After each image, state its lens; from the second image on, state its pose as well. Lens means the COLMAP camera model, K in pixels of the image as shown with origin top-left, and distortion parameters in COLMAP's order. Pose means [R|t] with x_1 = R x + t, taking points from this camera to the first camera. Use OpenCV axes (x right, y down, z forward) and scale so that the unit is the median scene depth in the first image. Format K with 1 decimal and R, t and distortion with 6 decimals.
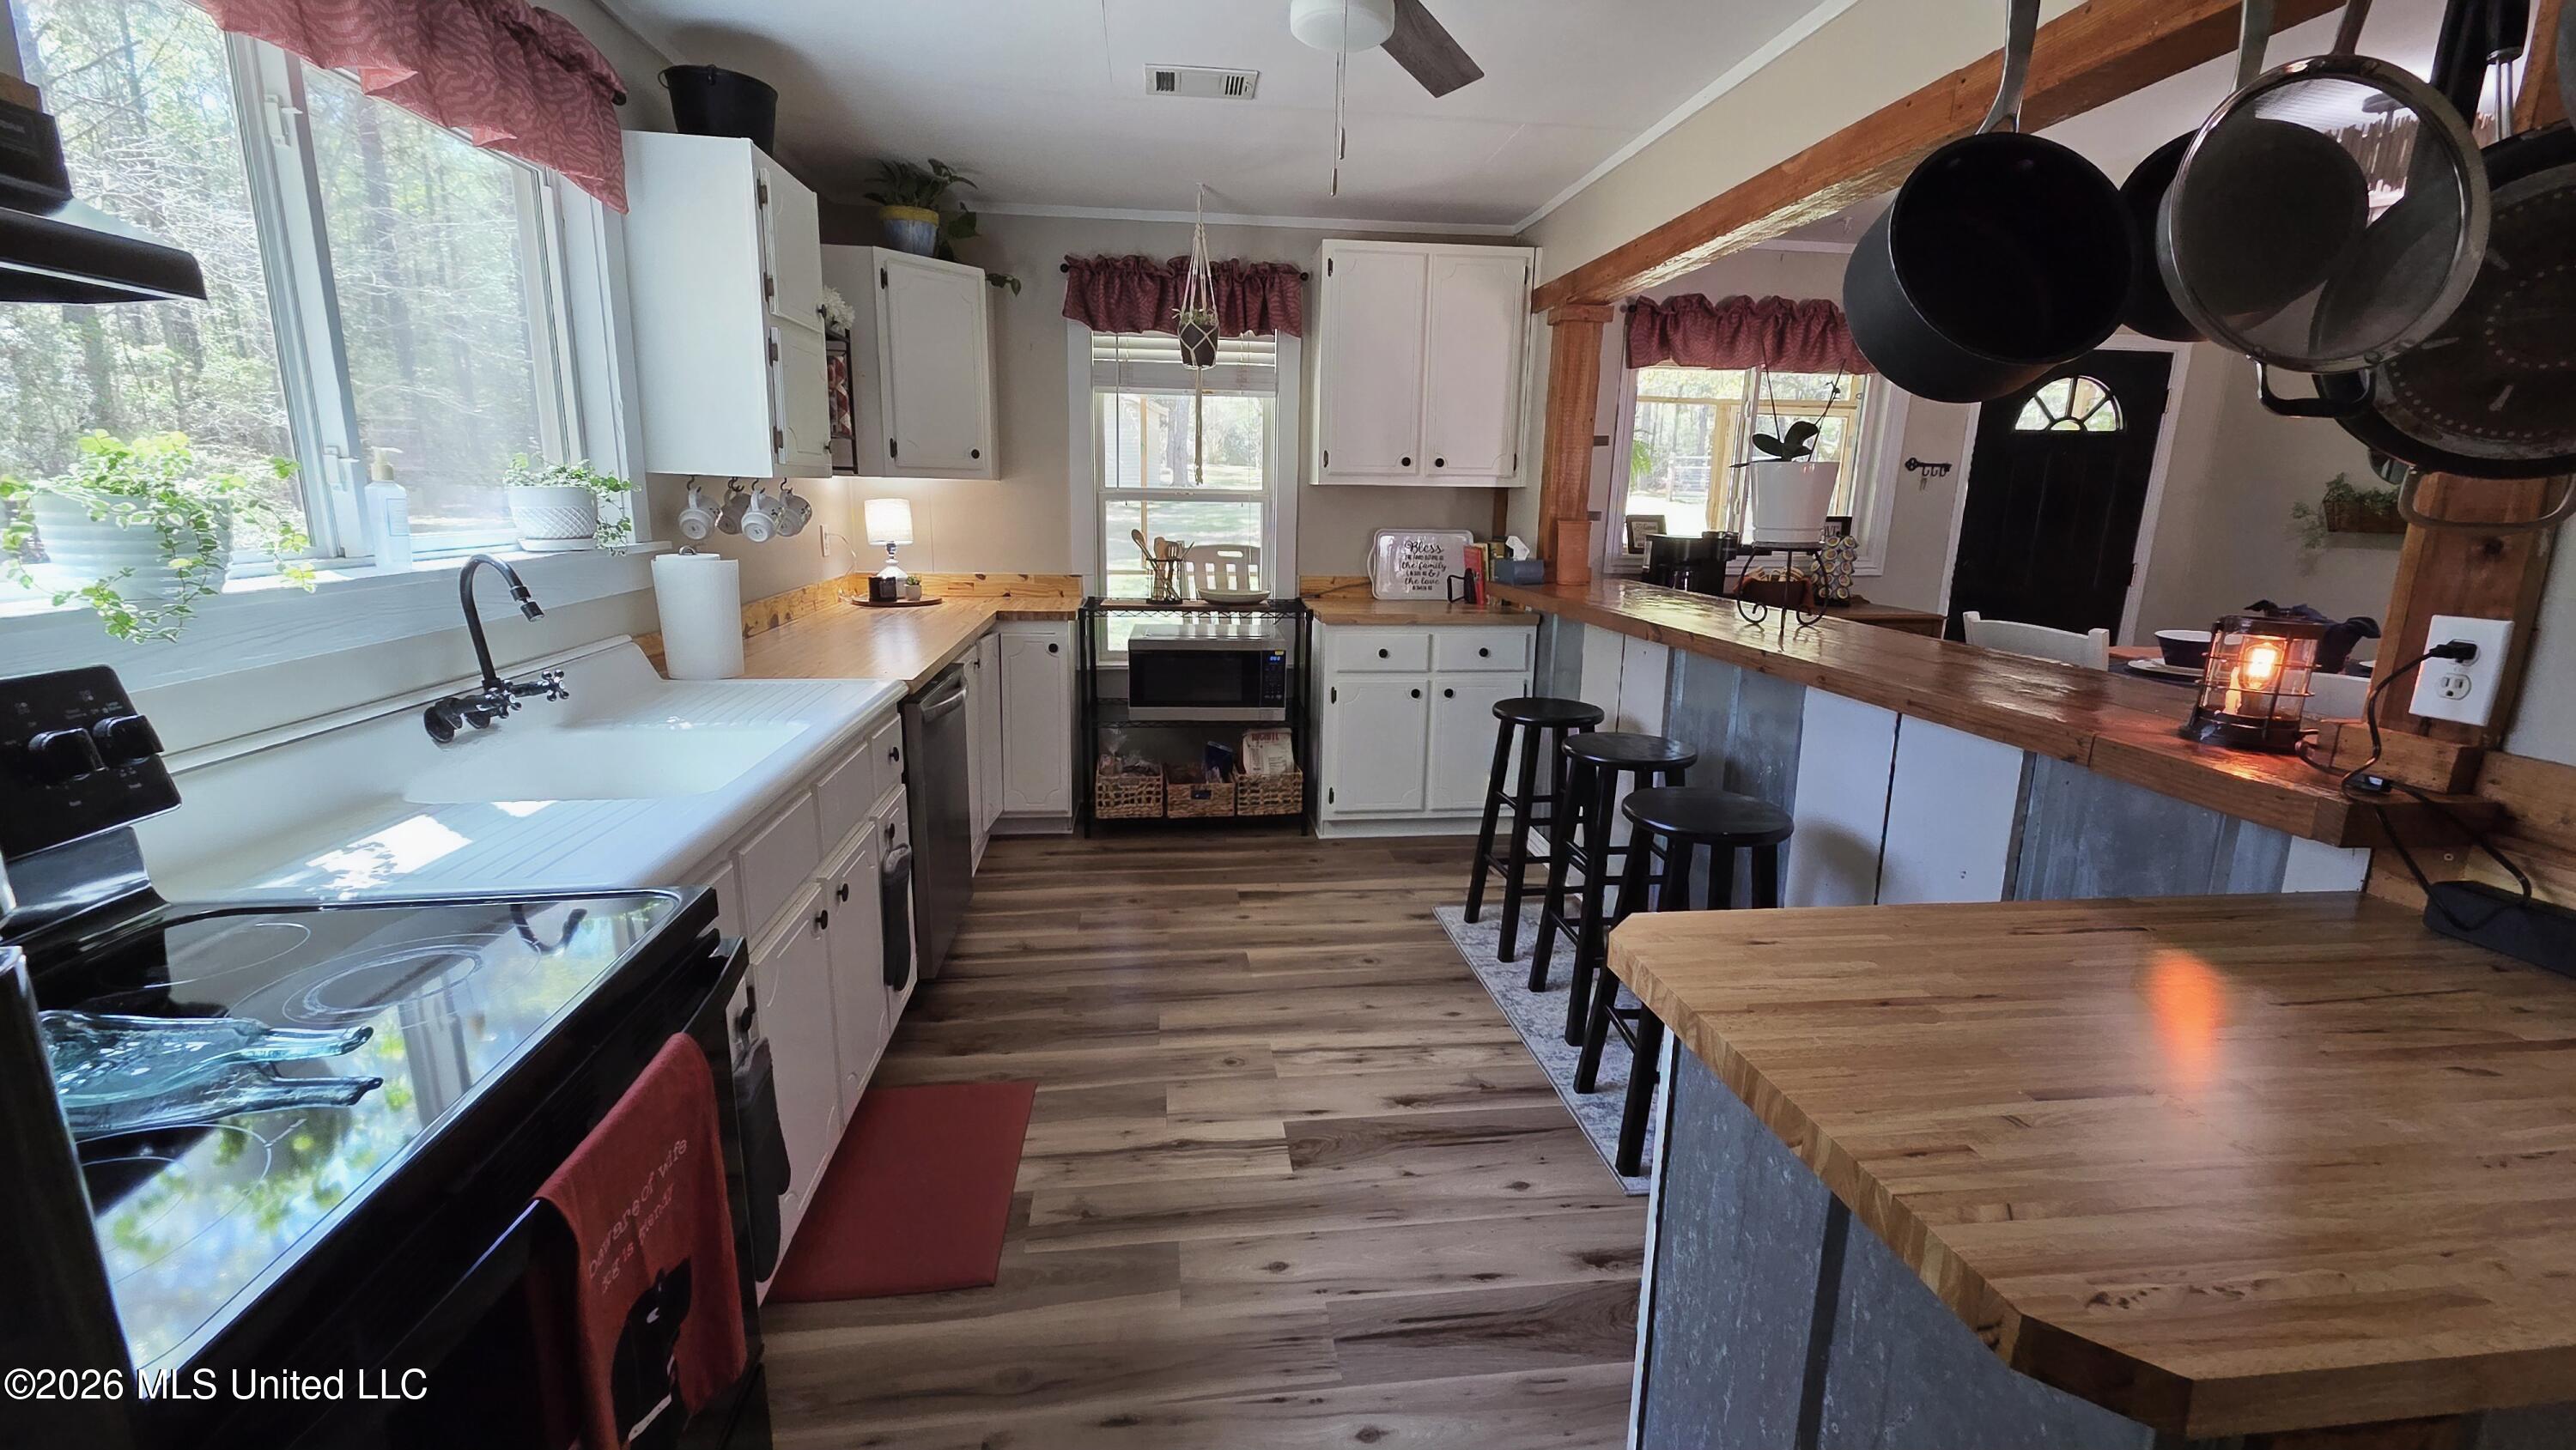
lens RADIAL K [[1068.5, 0, 1288.0], [0, 1068.5, 725.0], [0, 0, 1]] dist [0.006707, 0.000267]
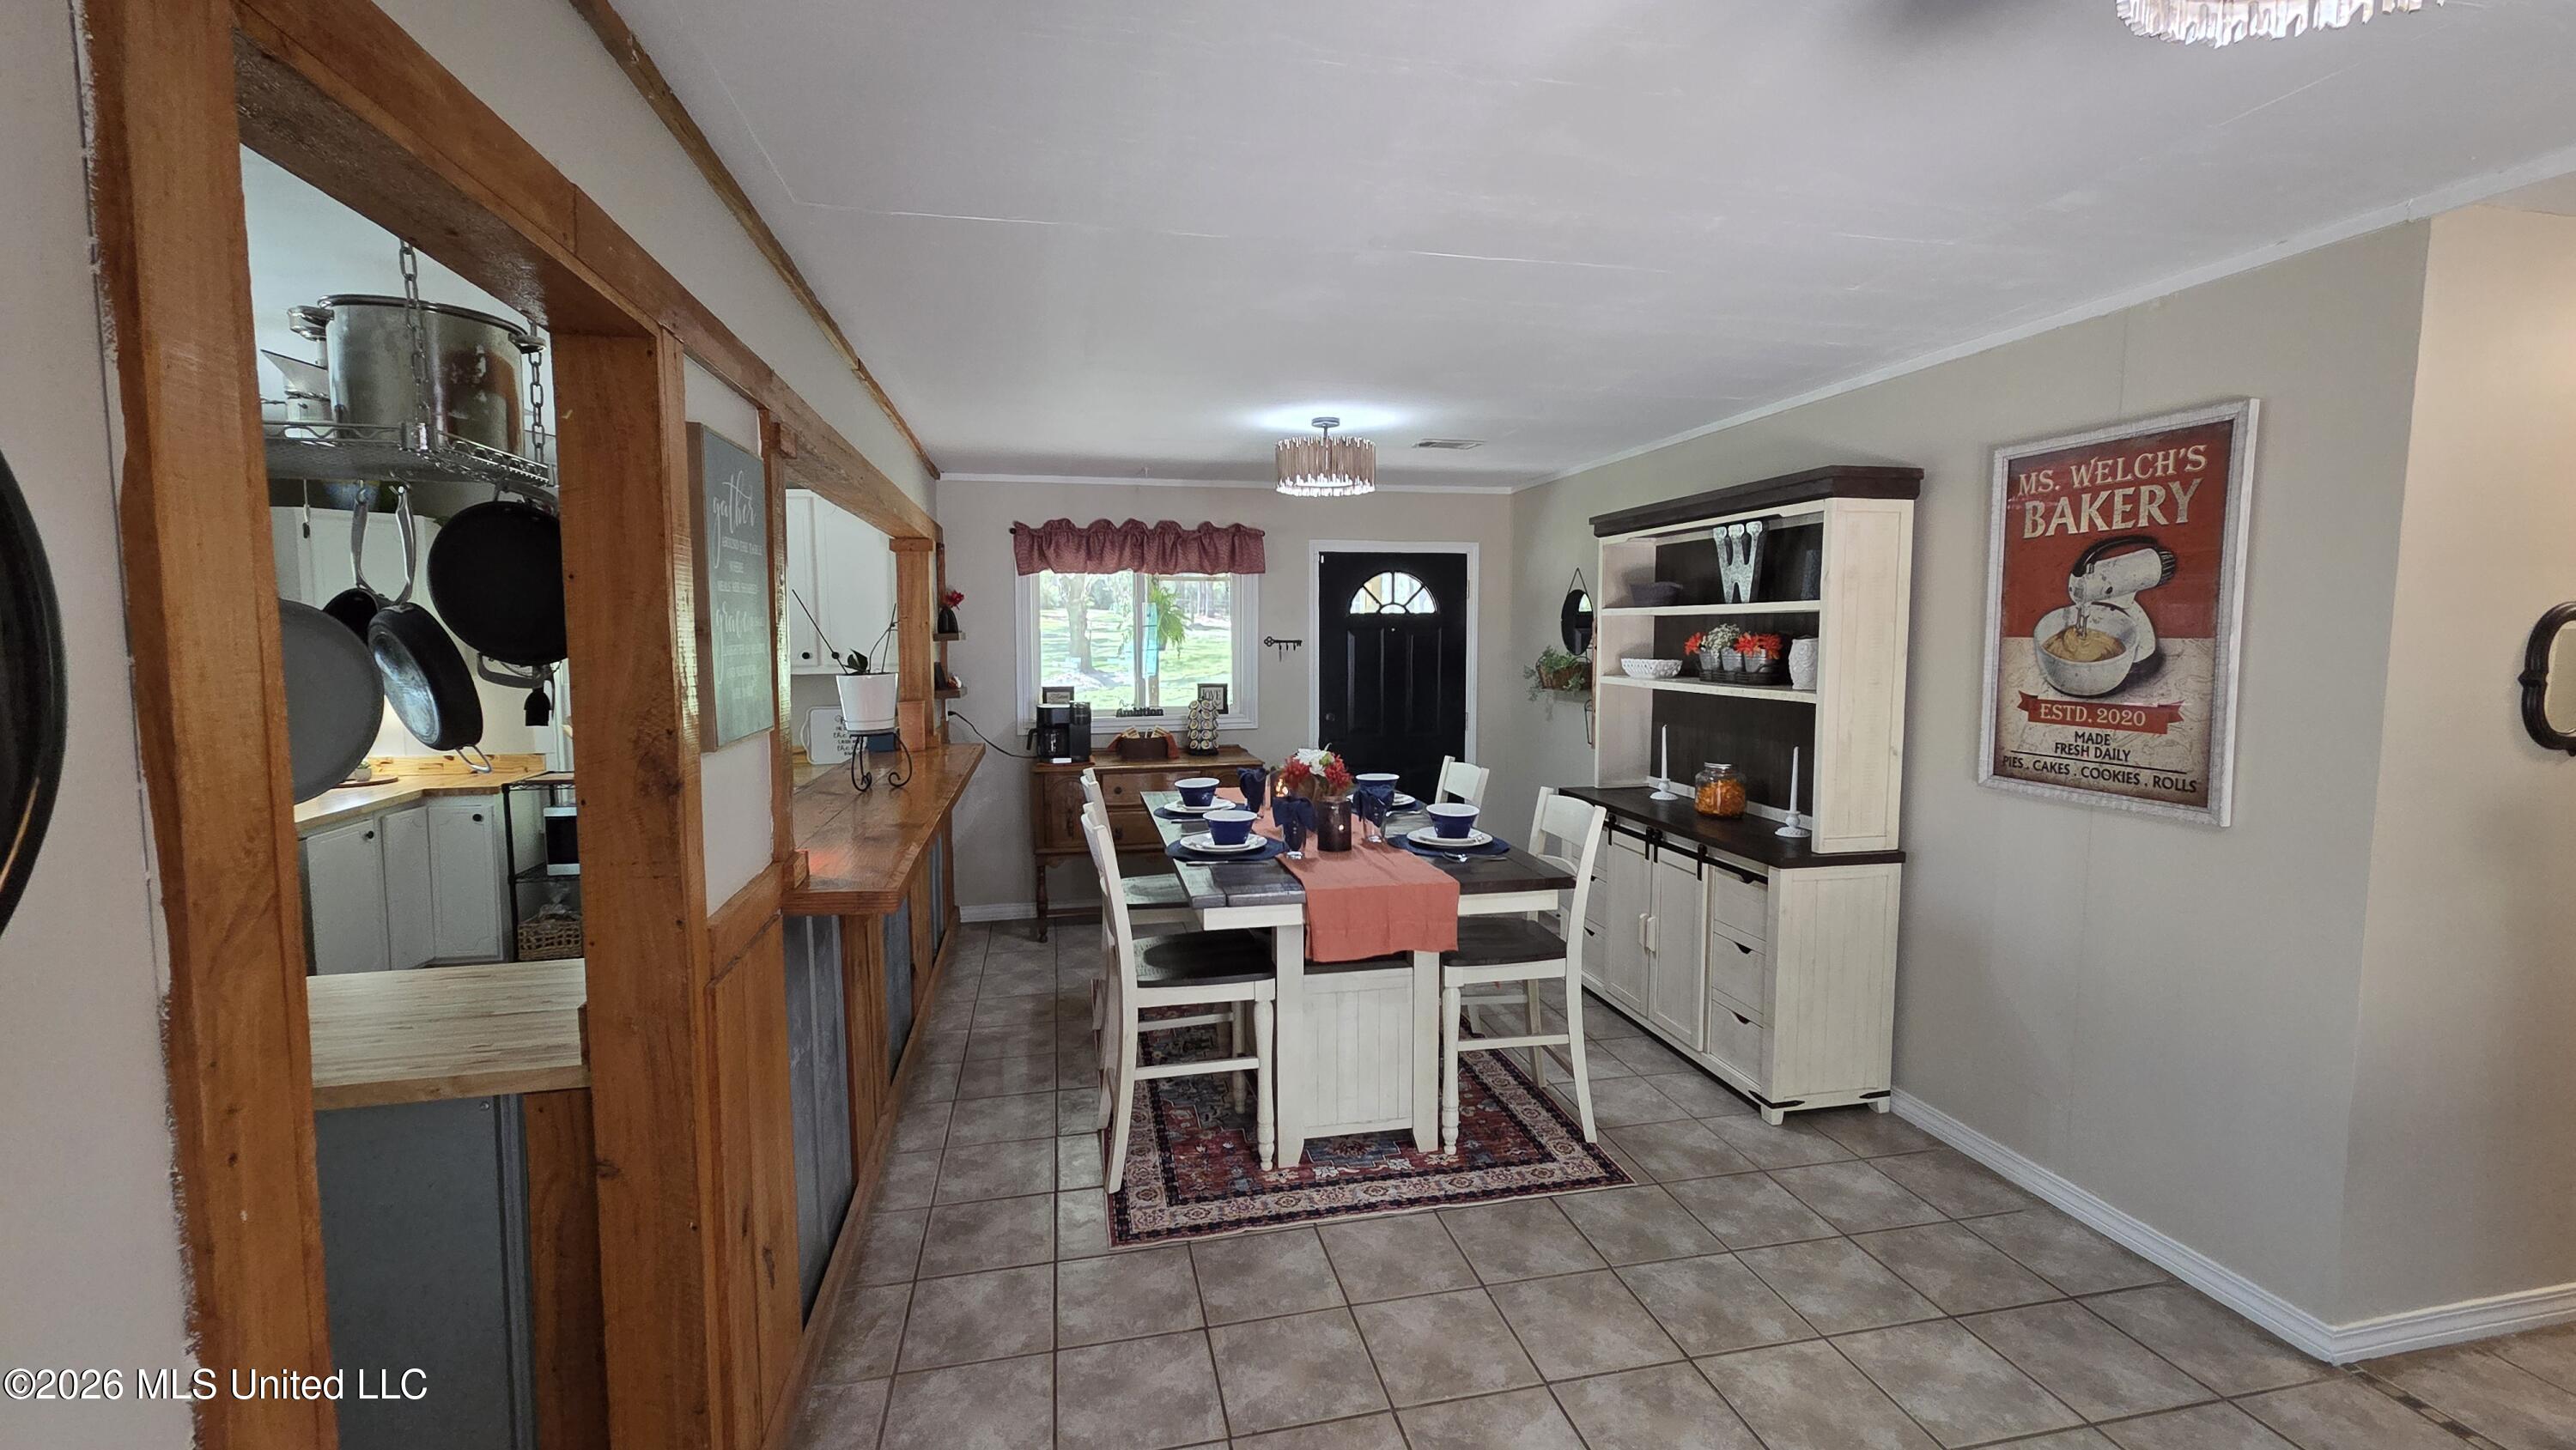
lens RADIAL K [[1068.5, 0, 1288.0], [0, 1068.5, 725.0], [0, 0, 1]] dist [0.006707, 0.000267]
pose [[0.994638, -0.032553, 0.098164, 0.624647], [0.044582, 0.991412, -0.122945, 0.015028], [-0.093319, 0.126662, 0.987547, -0.319556]]
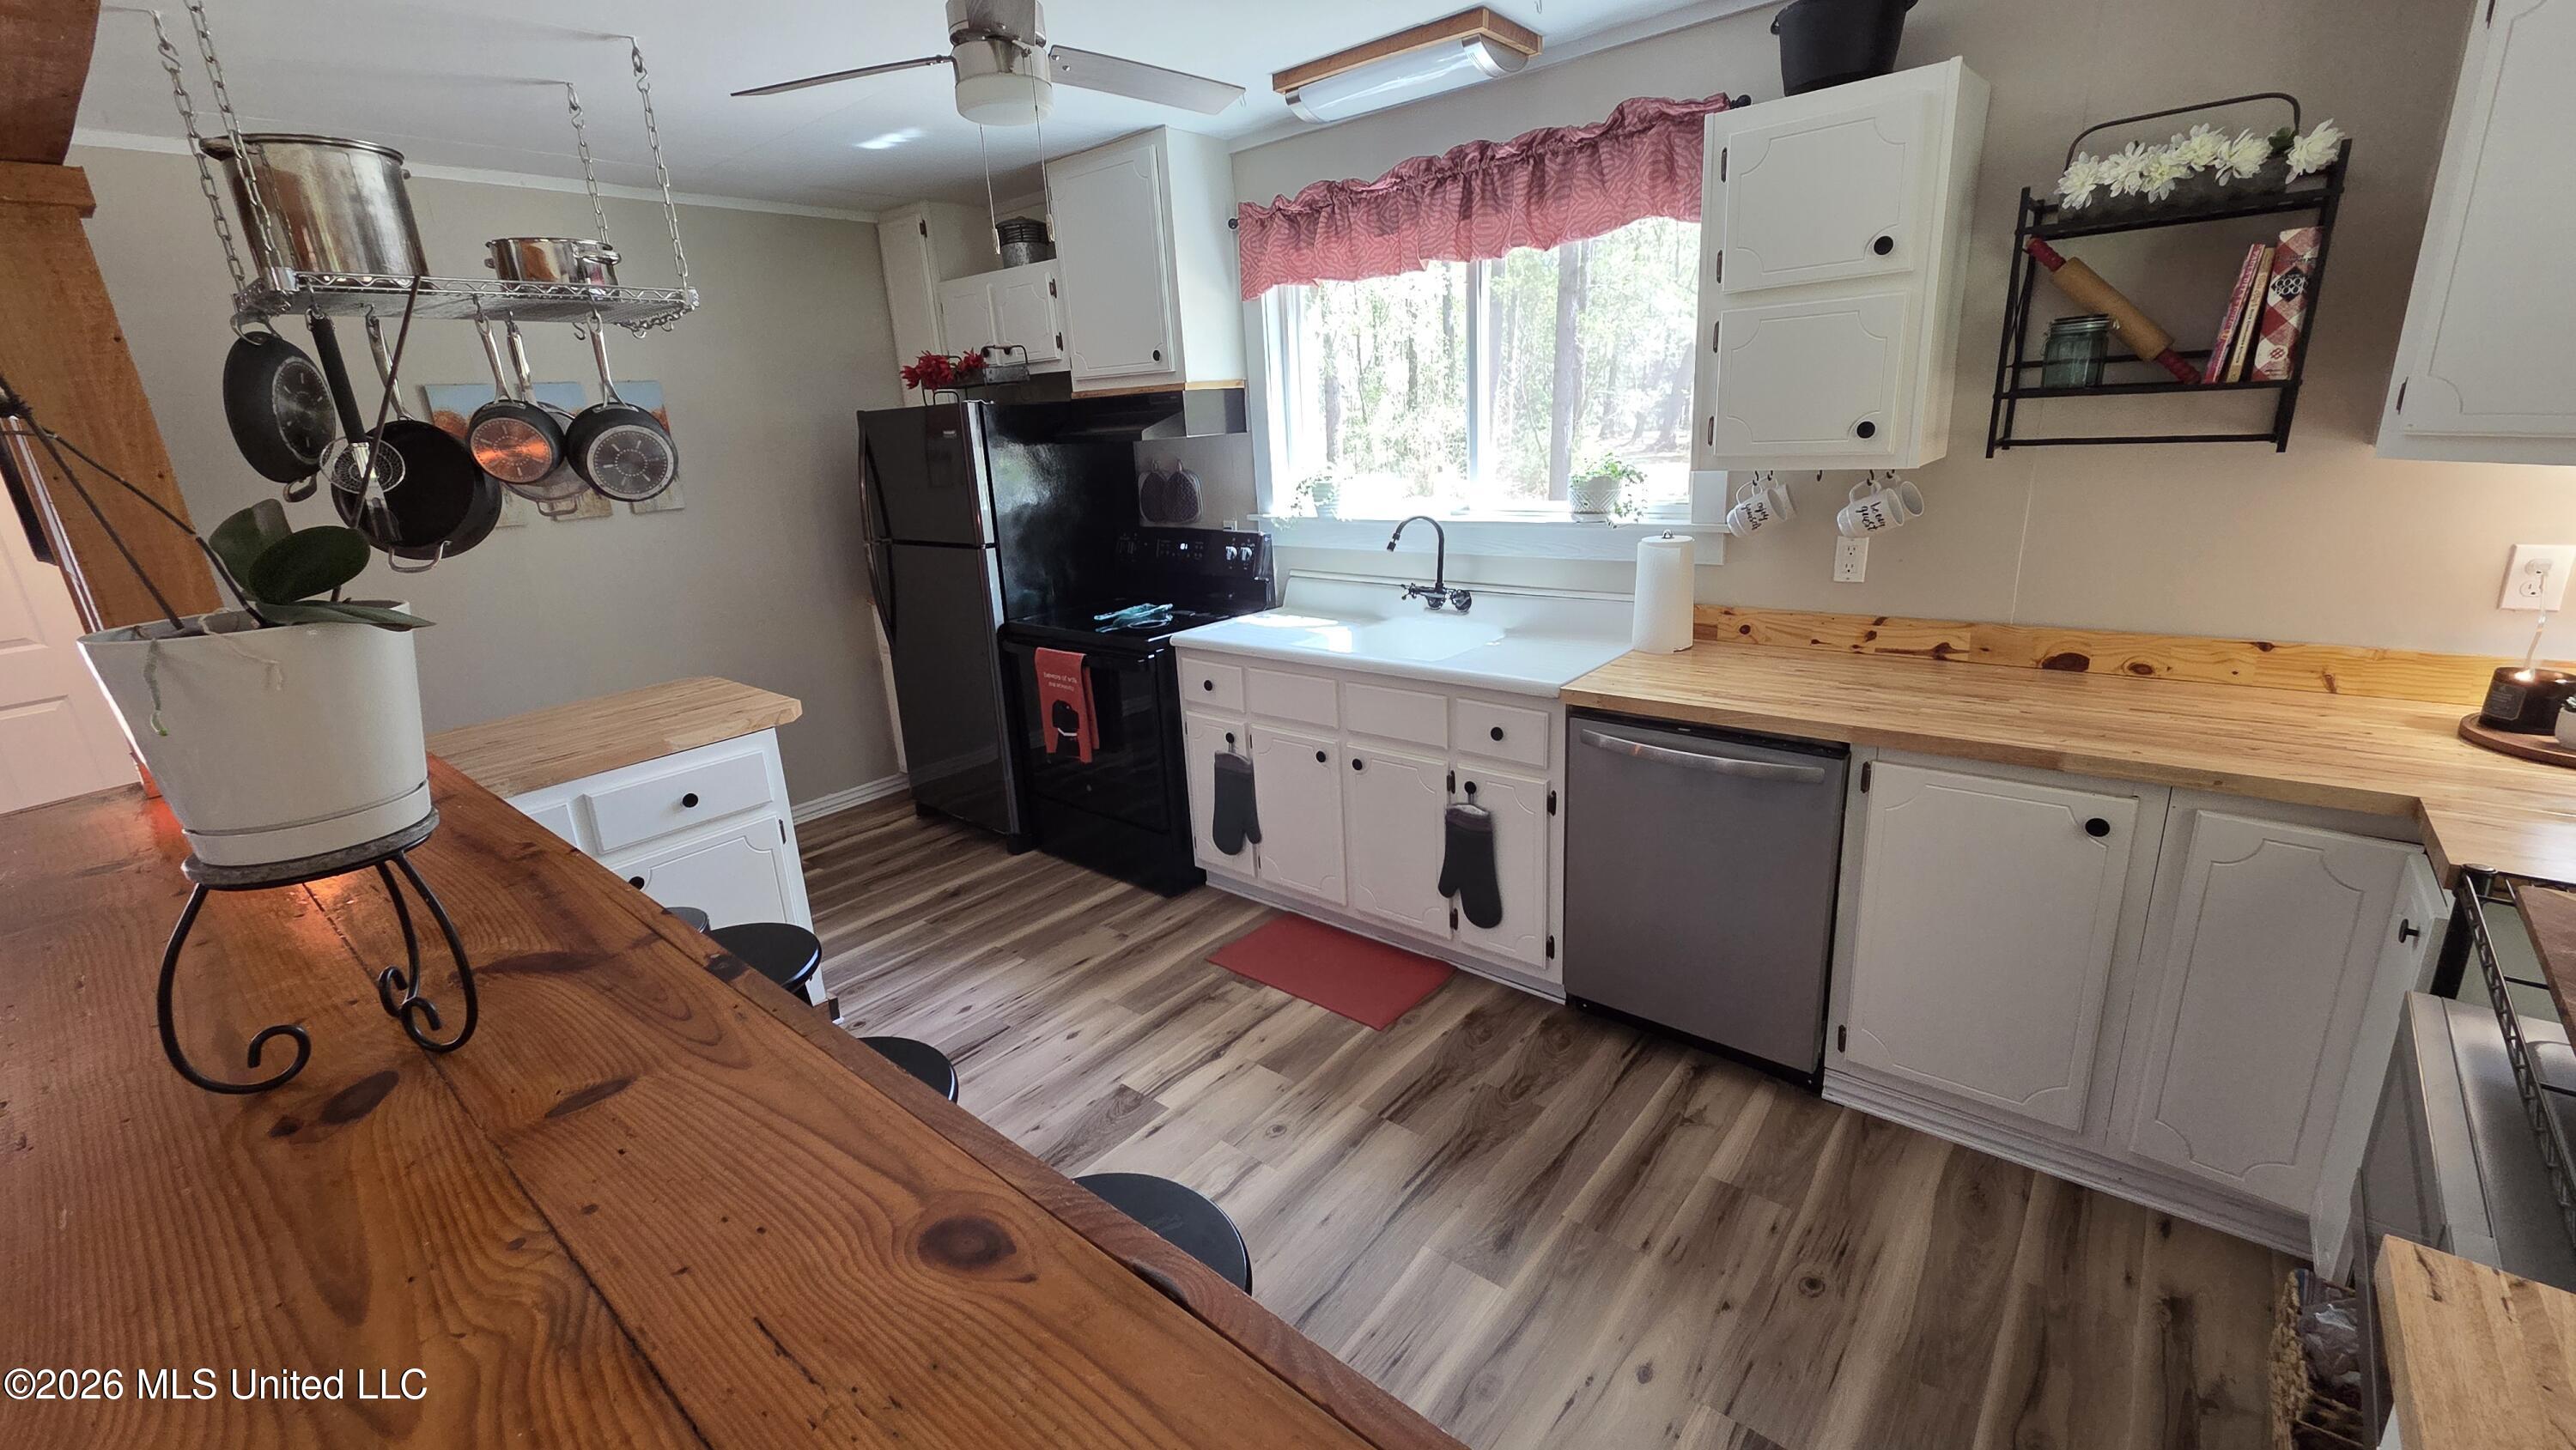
lens RADIAL K [[1068.5, 0, 1288.0], [0, 1068.5, 725.0], [0, 0, 1]] dist [0.006707, 0.000267]
pose [[-0.738349, 0.220348, -0.637406, 0.325877], [-0.098353, 0.899835, 0.424998, -0.285253], [0.667208, 0.376488, -0.642721, 1.043451]]
